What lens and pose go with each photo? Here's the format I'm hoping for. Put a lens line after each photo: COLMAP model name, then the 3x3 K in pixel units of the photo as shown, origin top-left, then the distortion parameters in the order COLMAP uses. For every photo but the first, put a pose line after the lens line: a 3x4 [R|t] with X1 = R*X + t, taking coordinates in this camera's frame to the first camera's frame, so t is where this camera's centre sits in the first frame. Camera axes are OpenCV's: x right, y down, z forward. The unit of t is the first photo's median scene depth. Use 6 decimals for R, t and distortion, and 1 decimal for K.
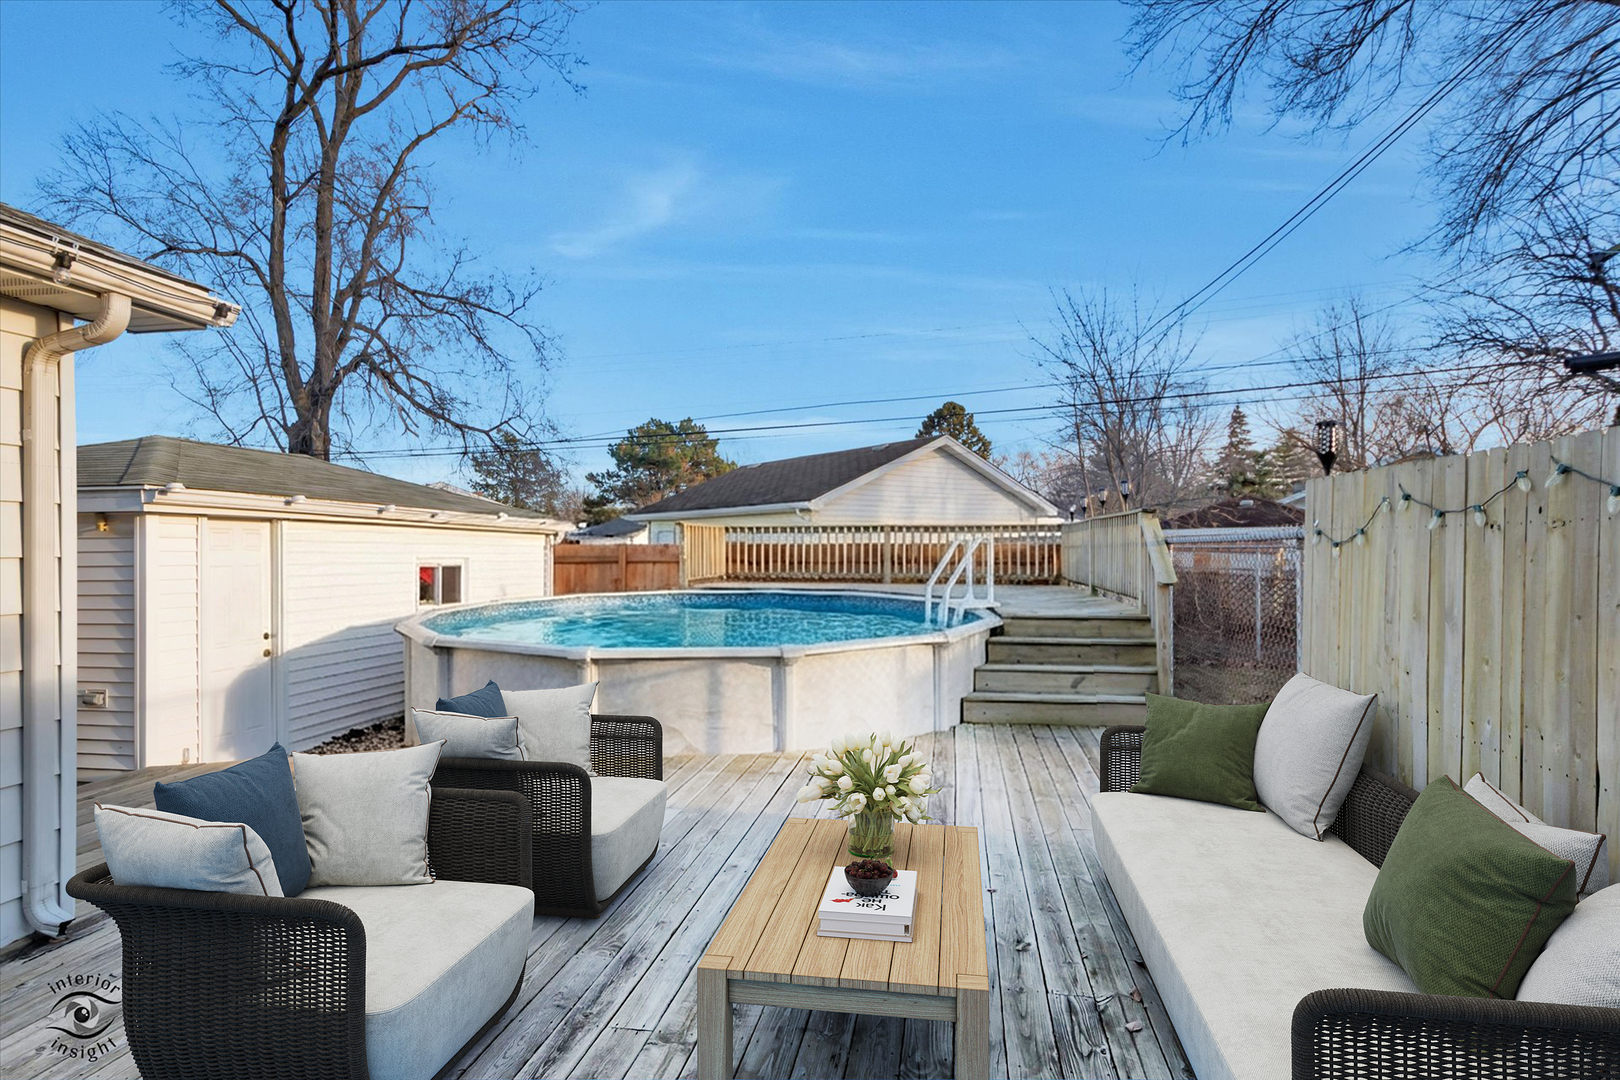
lens RADIAL K [[864.5, 0, 781.0], [0, 864.5, 535.0], [0, 0, 1]] dist [0.009408, -0.001553]
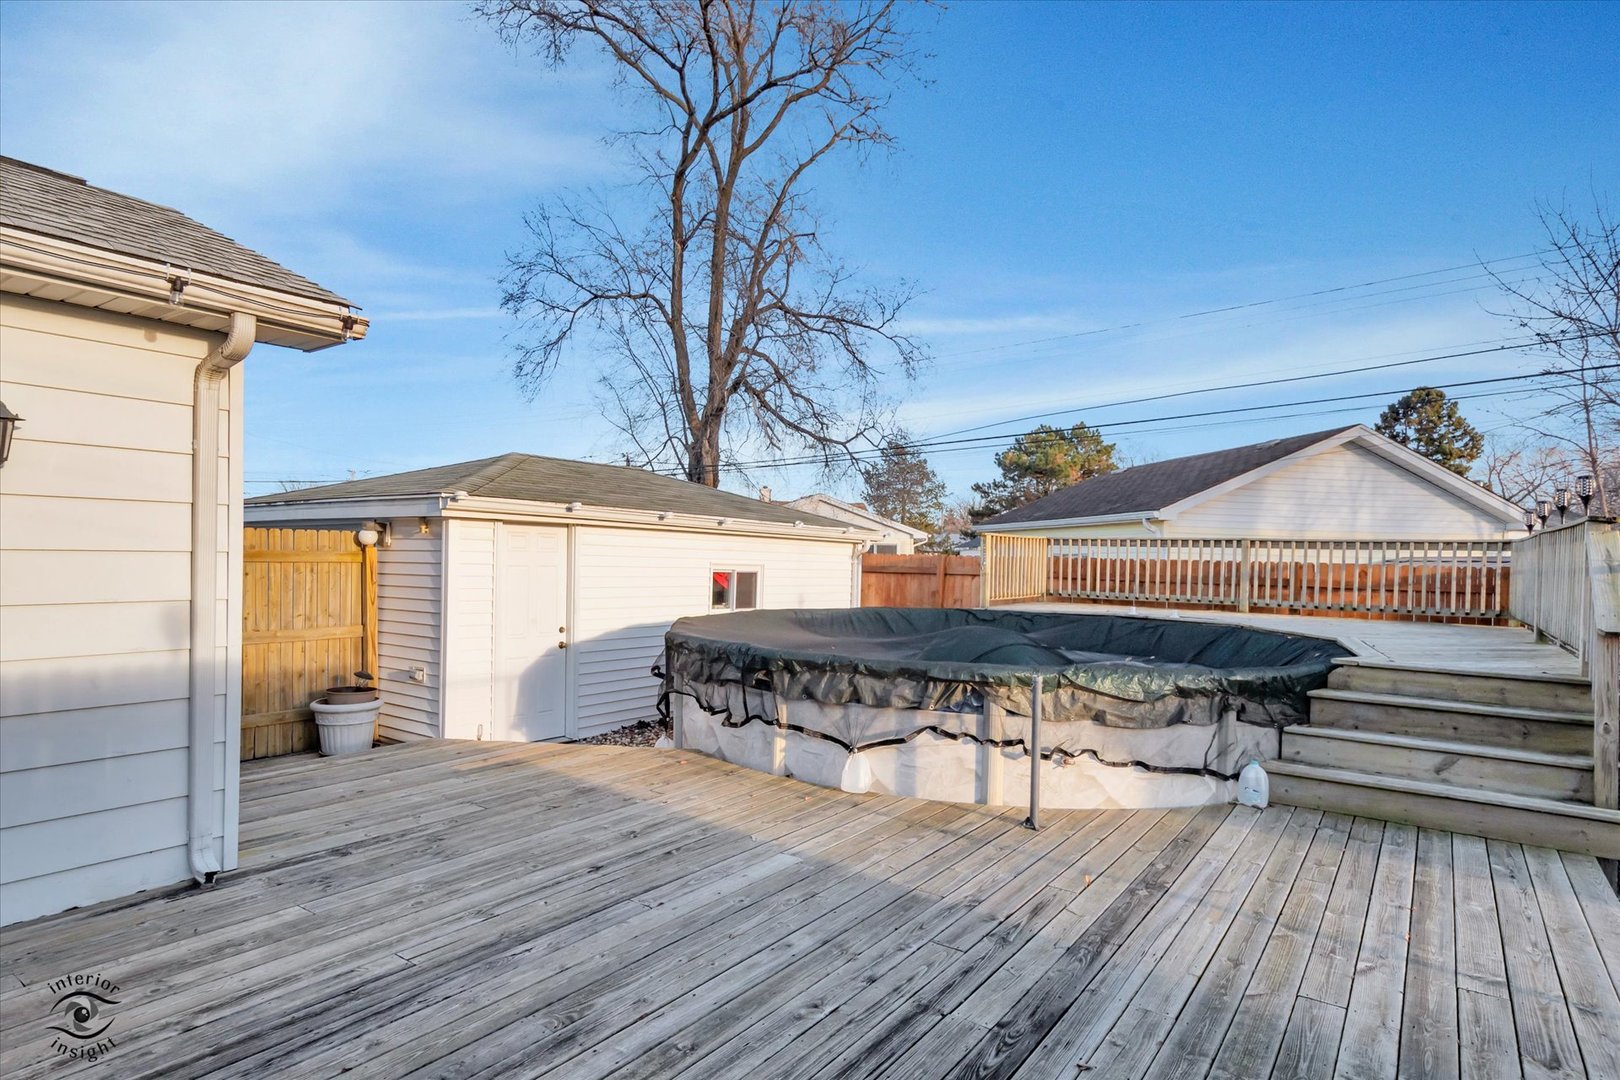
lens RADIAL K [[864.5, 0, 790.9], [0, 864.5, 564.5], [0, 0, 1]] dist [0.009408, -0.001553]
pose [[0.901504, 0.026490, -0.431960, 0.084713], [-0.017477, 0.999539, 0.024822, 0.000121], [0.432419, -0.014828, 0.901551, 0.075948]]
